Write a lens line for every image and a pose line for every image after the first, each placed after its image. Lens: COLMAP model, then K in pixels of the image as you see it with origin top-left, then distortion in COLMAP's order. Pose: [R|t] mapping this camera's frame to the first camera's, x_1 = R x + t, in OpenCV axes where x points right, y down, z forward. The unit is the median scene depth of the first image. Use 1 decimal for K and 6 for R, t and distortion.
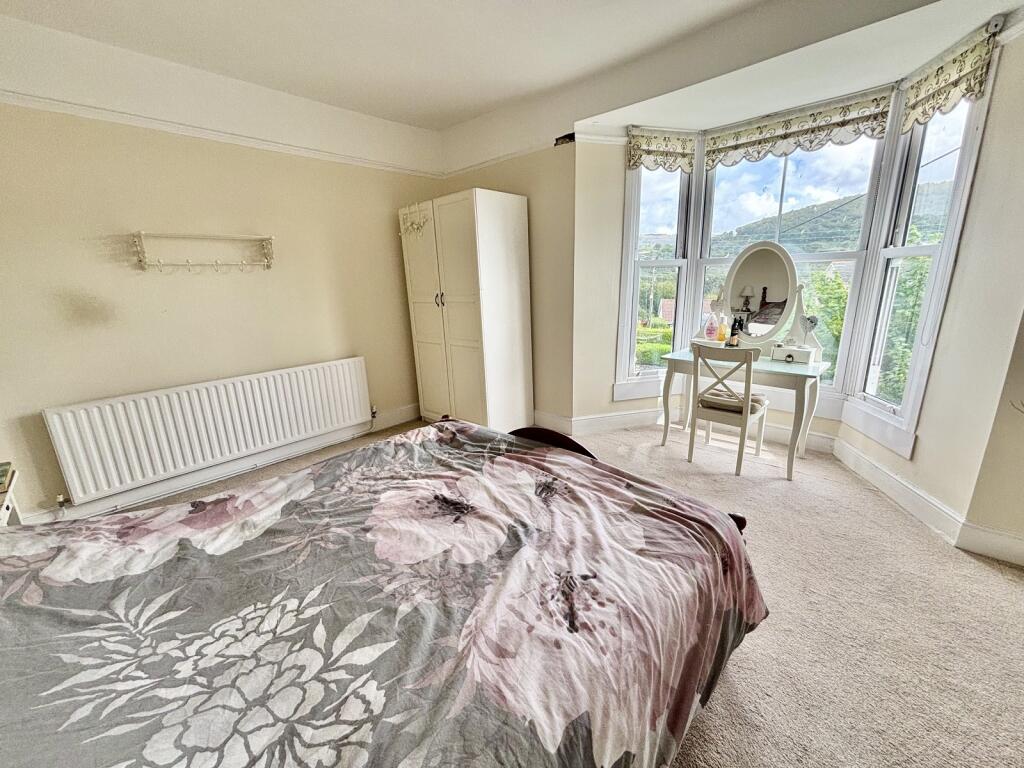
lens RADIAL K [[412.5, 0, 512.0], [0, 412.5, 384.0], [0, 0, 1]] dist [0.002096, 0.000070]
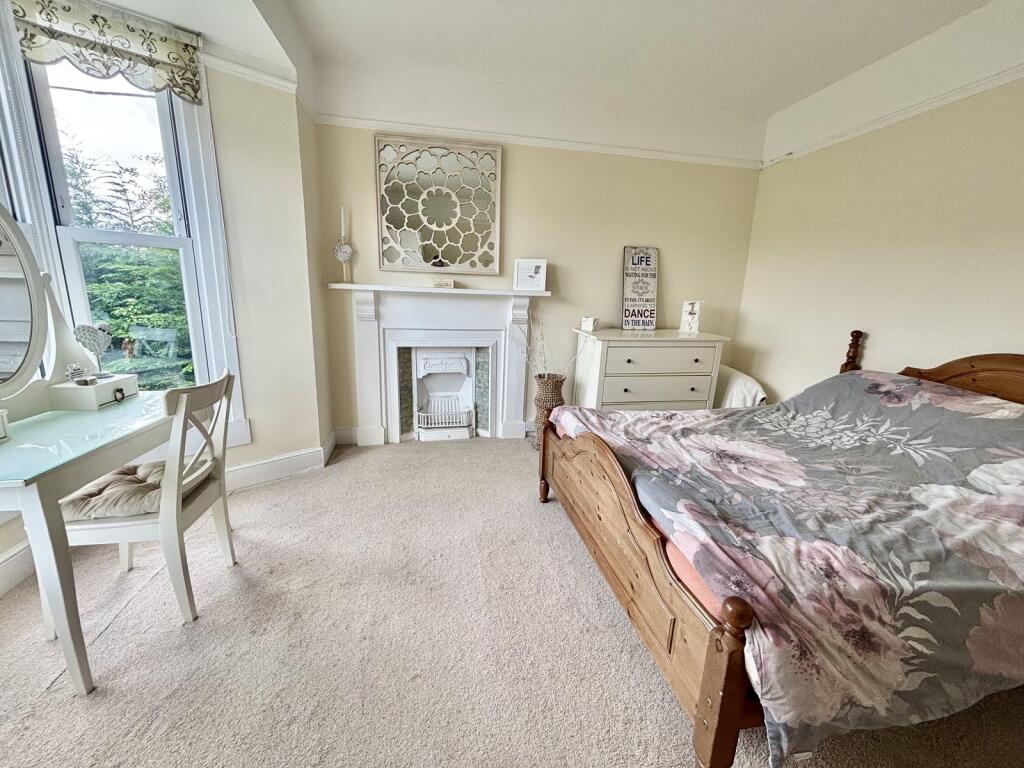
lens RADIAL K [[412.5, 0, 512.0], [0, 412.5, 384.0], [0, 0, 1]] dist [0.002096, 0.000070]
pose [[-0.811781, -0.125728, 0.570266, -0.358799], [0.138207, 0.907438, 0.396805, -0.558596], [-0.567371, 0.400934, -0.719265, 2.577828]]
